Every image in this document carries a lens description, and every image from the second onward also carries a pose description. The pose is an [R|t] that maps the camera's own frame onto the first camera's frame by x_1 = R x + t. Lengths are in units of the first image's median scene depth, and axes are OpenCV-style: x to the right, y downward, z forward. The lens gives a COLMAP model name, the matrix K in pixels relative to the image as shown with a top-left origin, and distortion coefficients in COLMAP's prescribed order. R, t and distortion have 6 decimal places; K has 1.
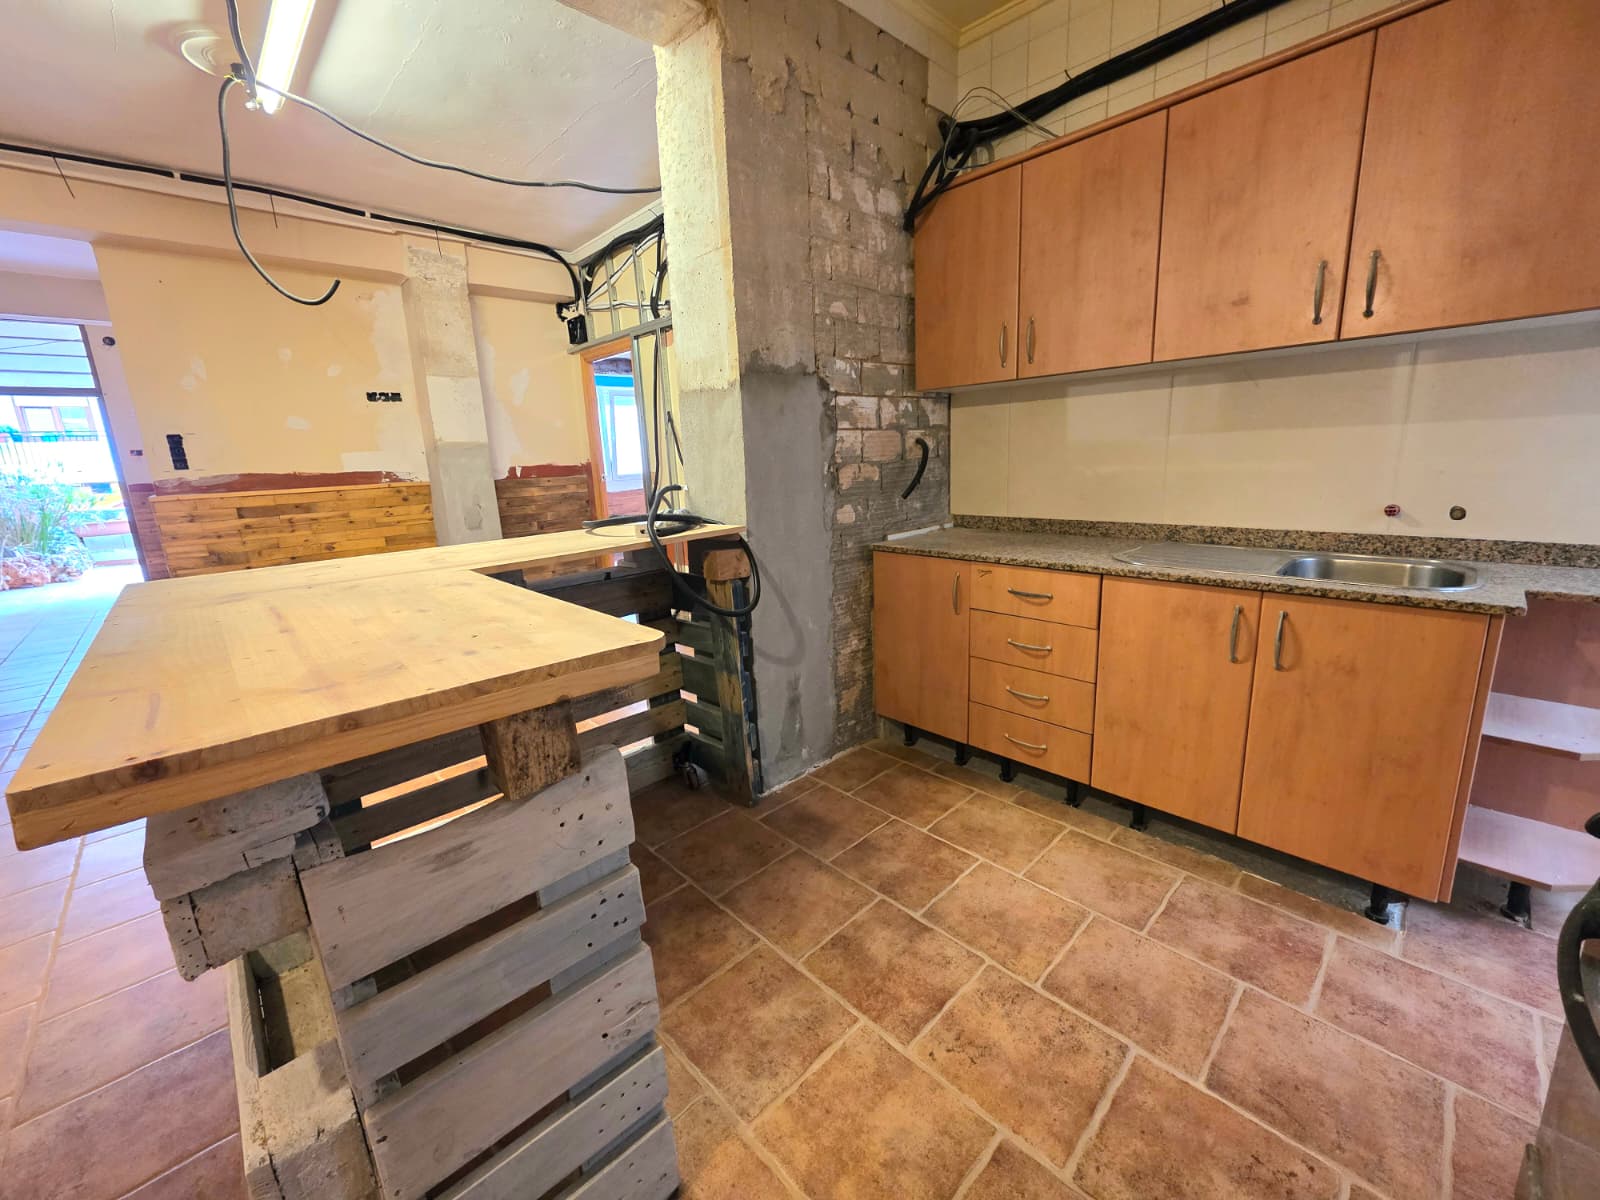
lens RADIAL K [[639.7, 0, 802.2], [0, 639.7, 589.2], [0, 0, 1]] dist [-0.001212, 0.000199]
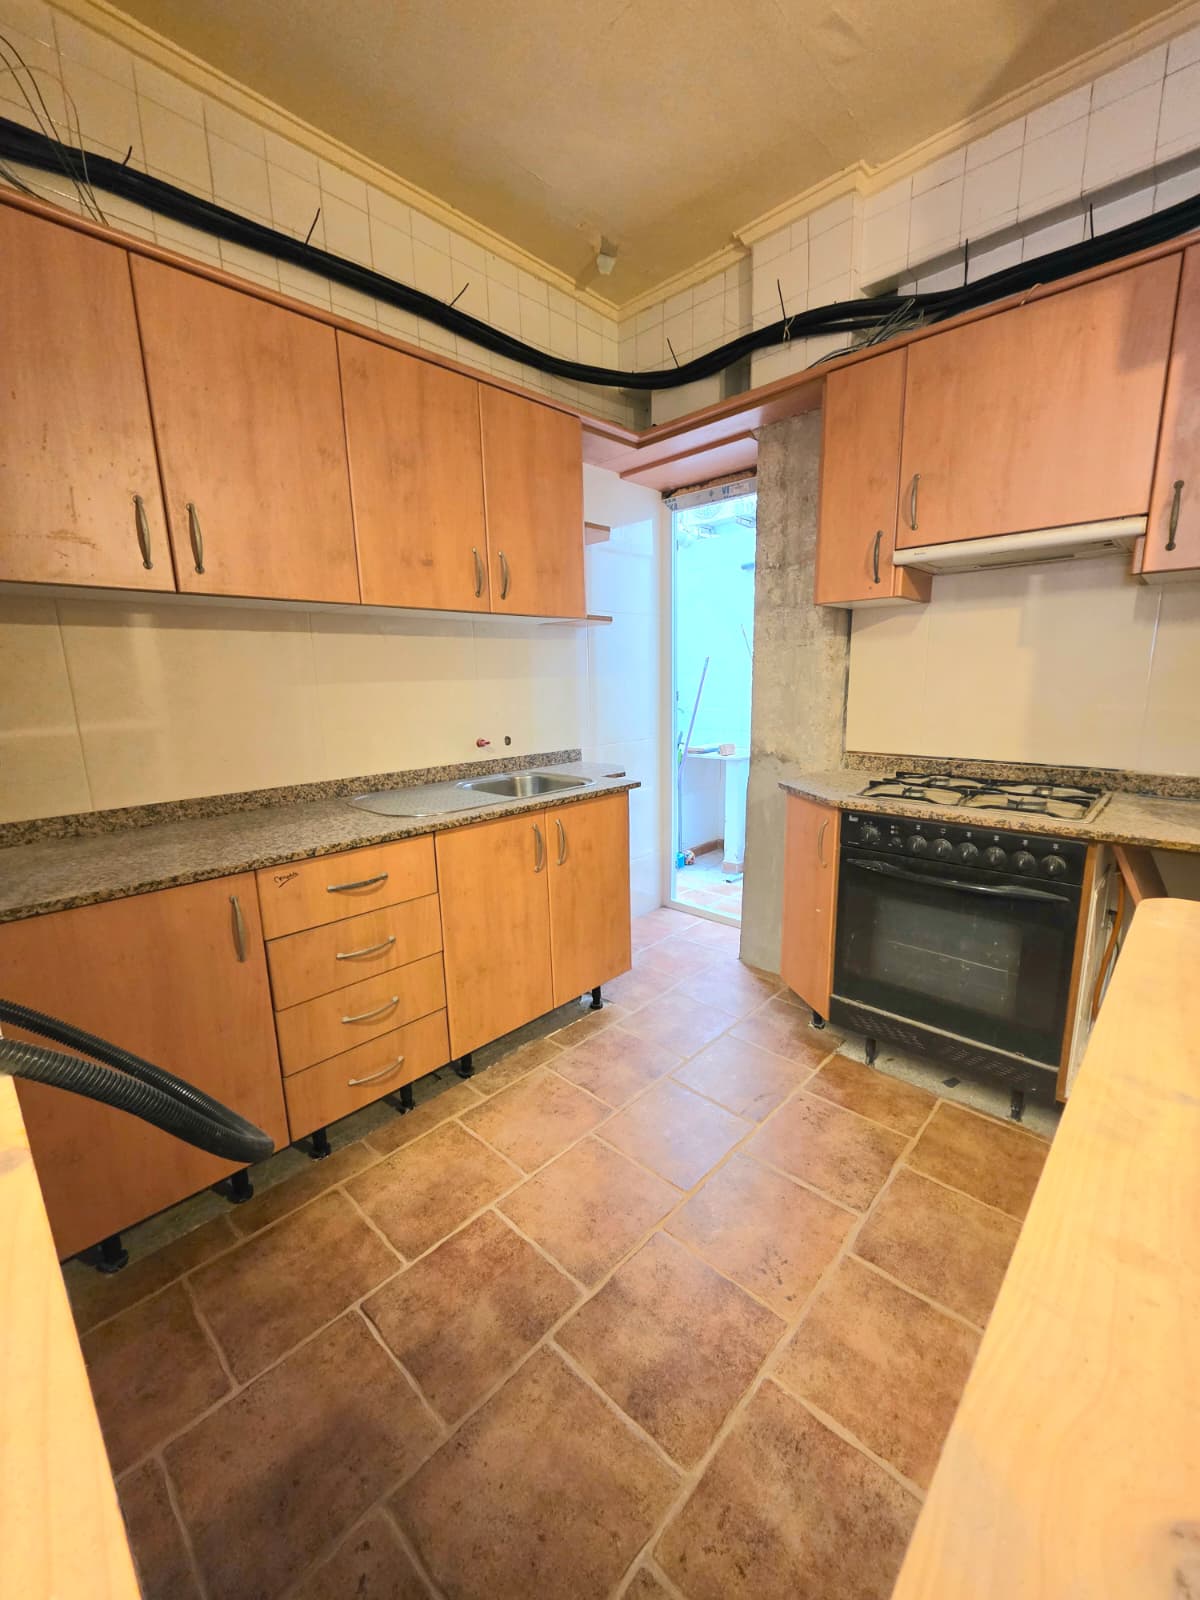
lens RADIAL K [[639.7, 0, 609.7], [0, 639.7, 802.0], [0, 0, 1]] dist [-0.001212, 0.000199]
pose [[-0.052213, -0.149883, 0.987324, -0.427481], [0.232666, 0.959639, 0.157984, -0.145794], [-0.971154, 0.237965, -0.015233, 0.745345]]
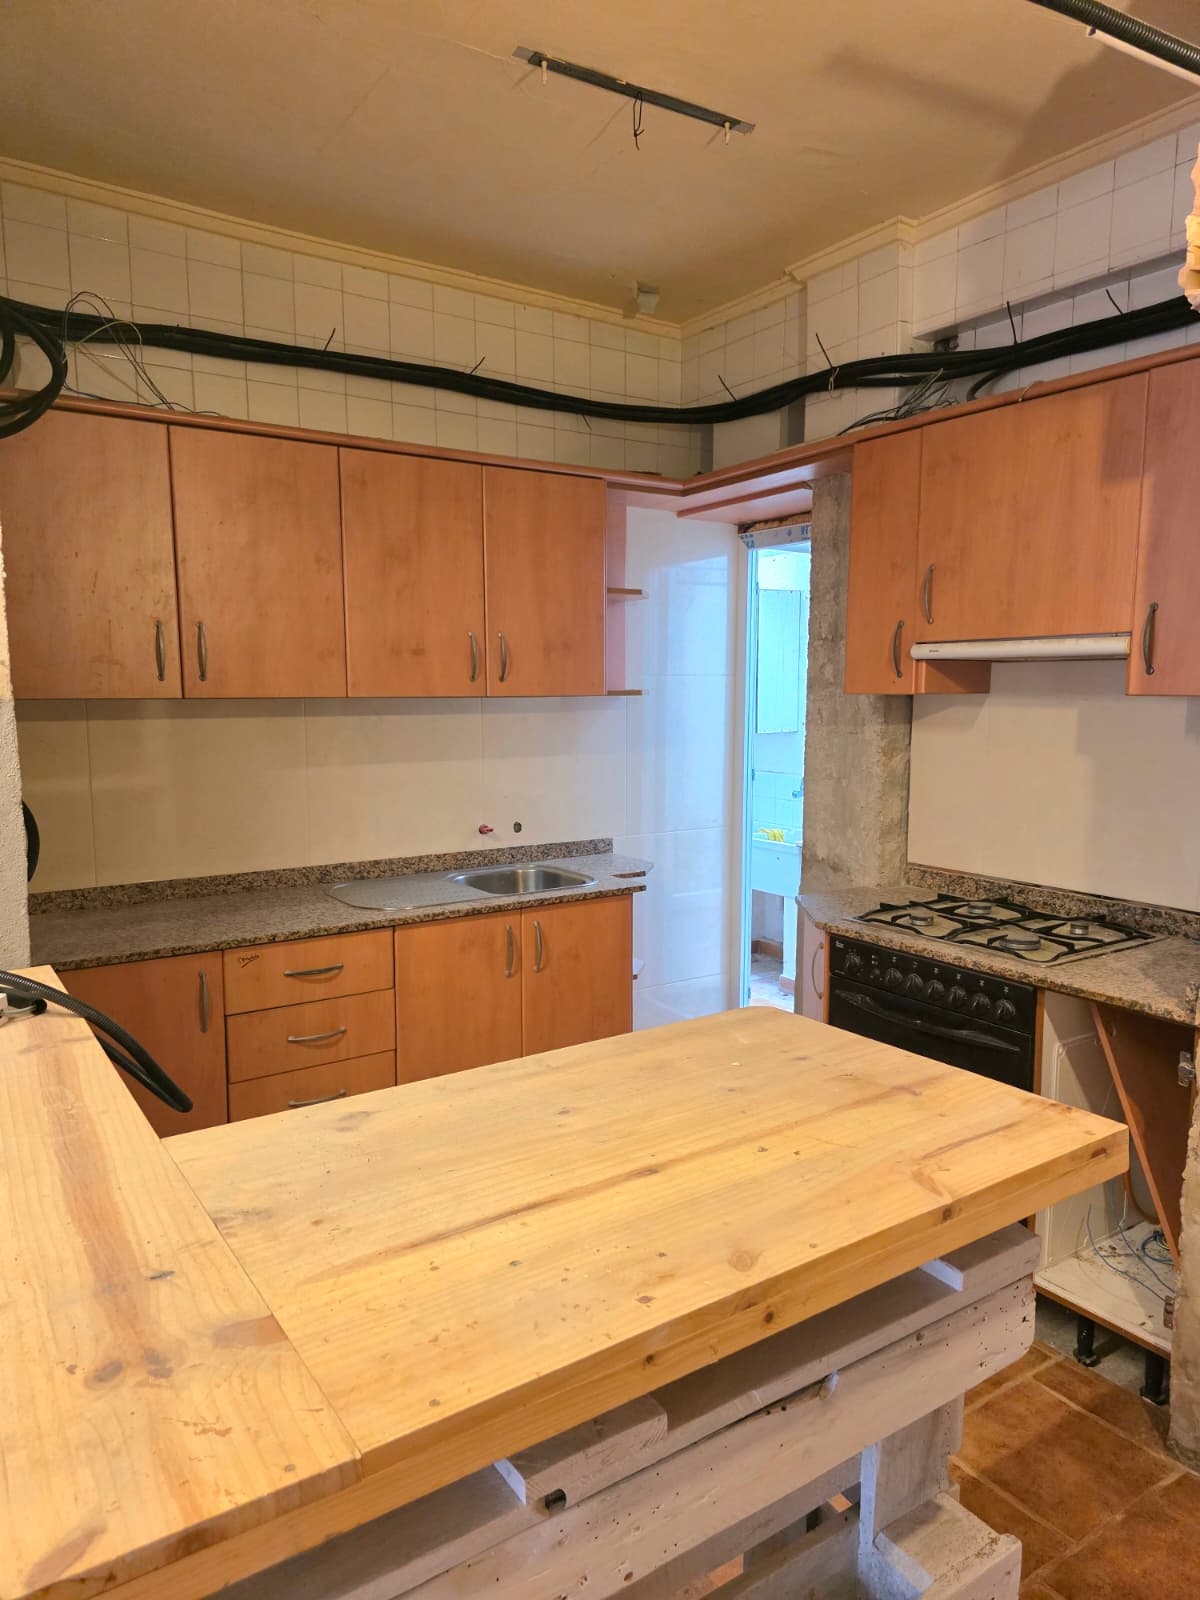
lens RADIAL K [[1065.4, 0, 600.7], [0, 1065.4, 808.3], [0, 0, 1]] dist [0.092198, -0.119271]
pose [[0.172701, -0.070134, 0.982474, -0.953790], [0.201660, 0.978850, 0.034427, -0.177350], [-0.964110, 0.192180, 0.183191, 0.392705]]
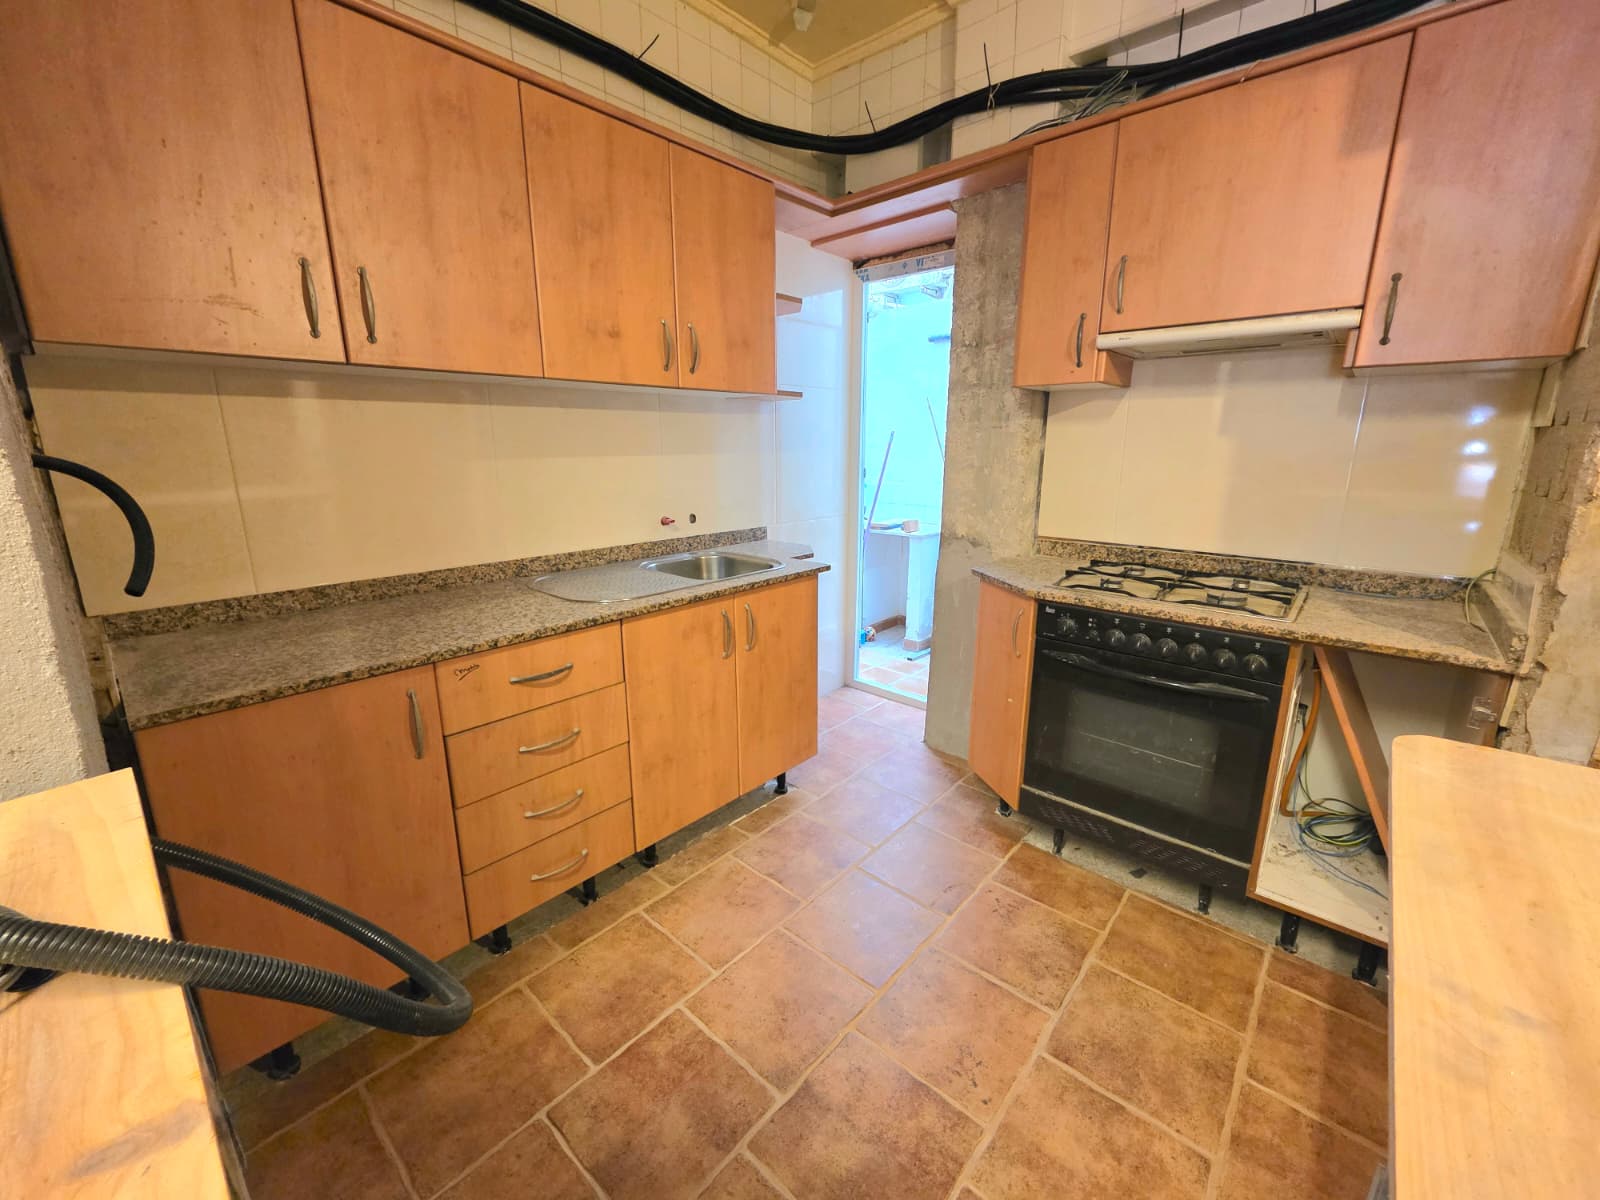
lens RADIAL K [[639.7, 0, 802.2], [0, 639.7, 589.2], [0, 0, 1]] dist [-0.001212, 0.000199]
pose [[-0.079307, -0.181814, 0.980130, -0.392516], [0.213331, 0.957352, 0.194851, -0.175740], [-0.973756, 0.224545, -0.037138, 0.765712]]
